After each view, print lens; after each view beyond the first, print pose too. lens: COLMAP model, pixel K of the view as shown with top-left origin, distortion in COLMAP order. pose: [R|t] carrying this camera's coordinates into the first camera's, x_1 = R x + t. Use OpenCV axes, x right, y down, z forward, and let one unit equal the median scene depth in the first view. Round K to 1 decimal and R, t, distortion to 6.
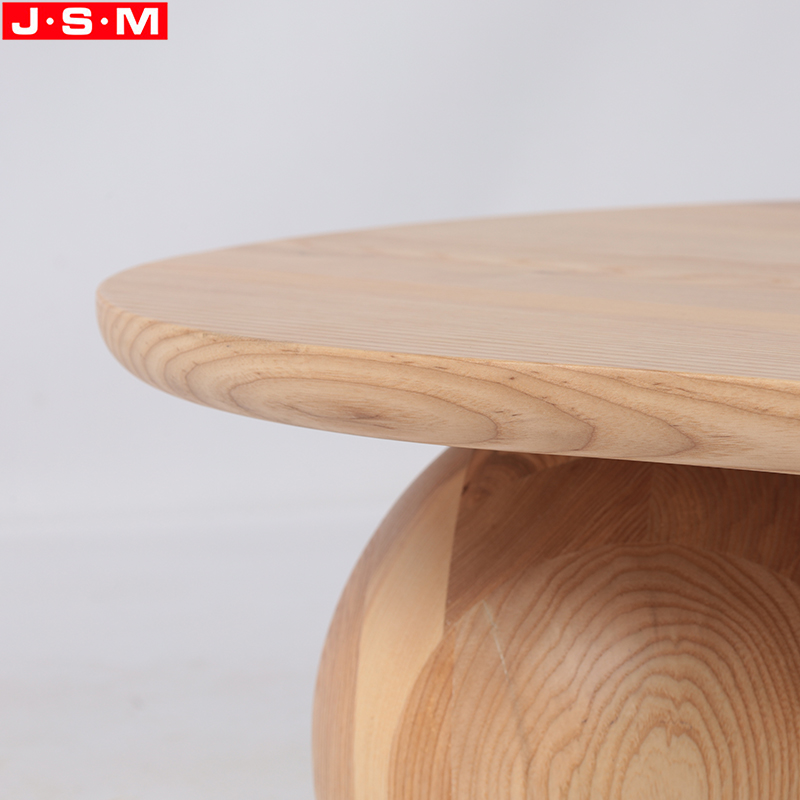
lens RADIAL K [[3394.0, 0, 400.0], [0, 3394.0, 400.0], [0, 0, 1]] dist [-0.041619, 0.335648]
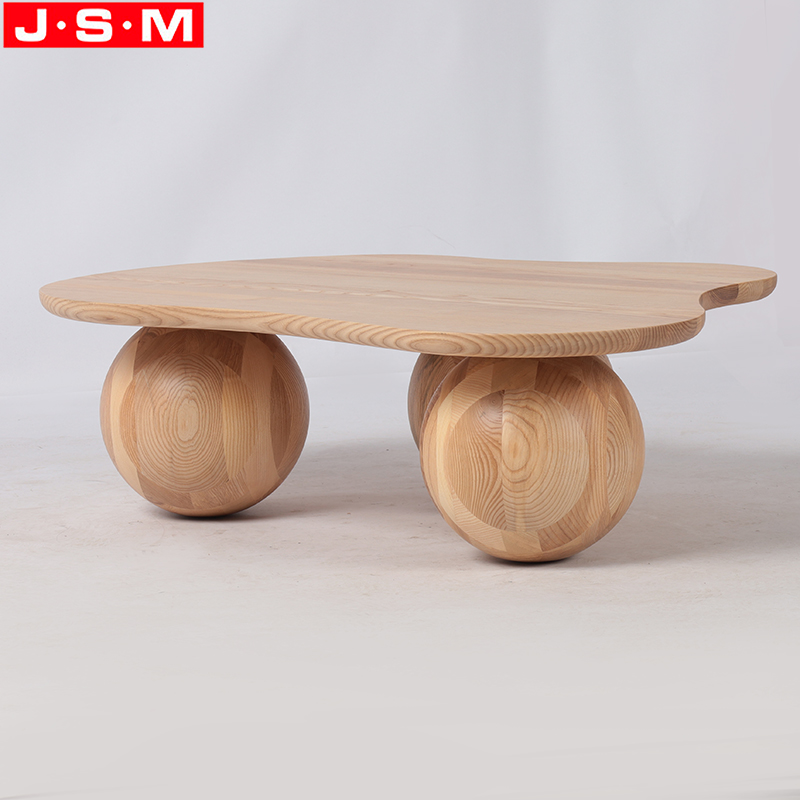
lens RADIAL K [[3394.0, 0, 400.0], [0, 3394.0, 400.0], [0, 0, 1]] dist [-0.041619, 0.335648]
pose [[0.998485, -0.017807, 0.052070, 0.118699], [0.017981, 0.999834, -0.002869, 0.113835], [-0.052010, 0.003801, 0.998639, -2.955444]]
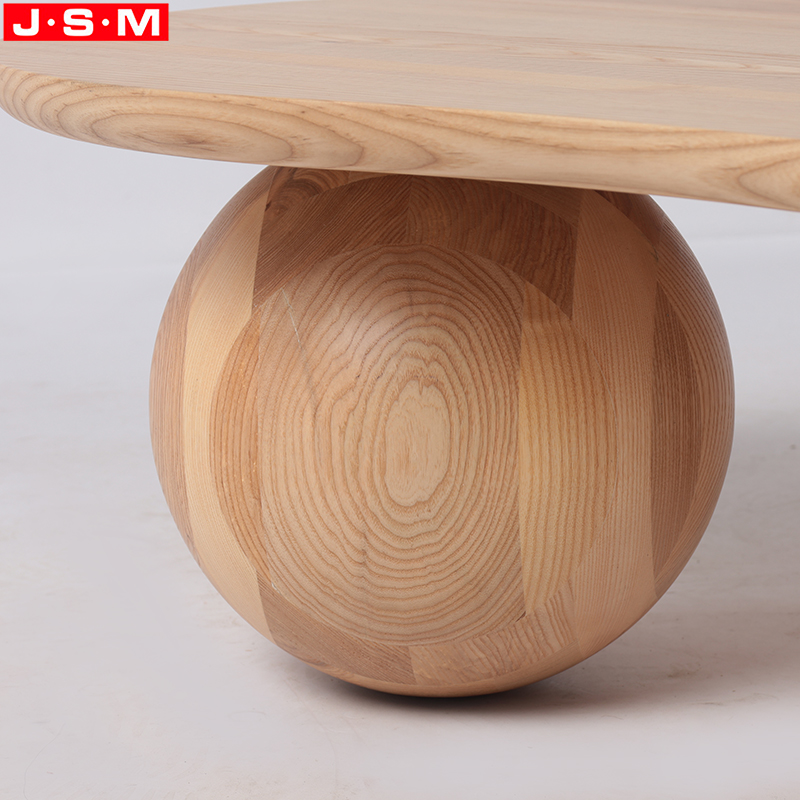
lens RADIAL K [[3299.7, 0, 400.0], [0, 3299.7, 400.0], [0, 0, 1]] dist [-0.055203, -0.070604]
pose [[0.998159, -0.001386, 0.060641, -0.007683], [-0.002191, 0.998262, 0.058885, 0.027645], [-0.060617, -0.058910, 0.996421, -0.292922]]
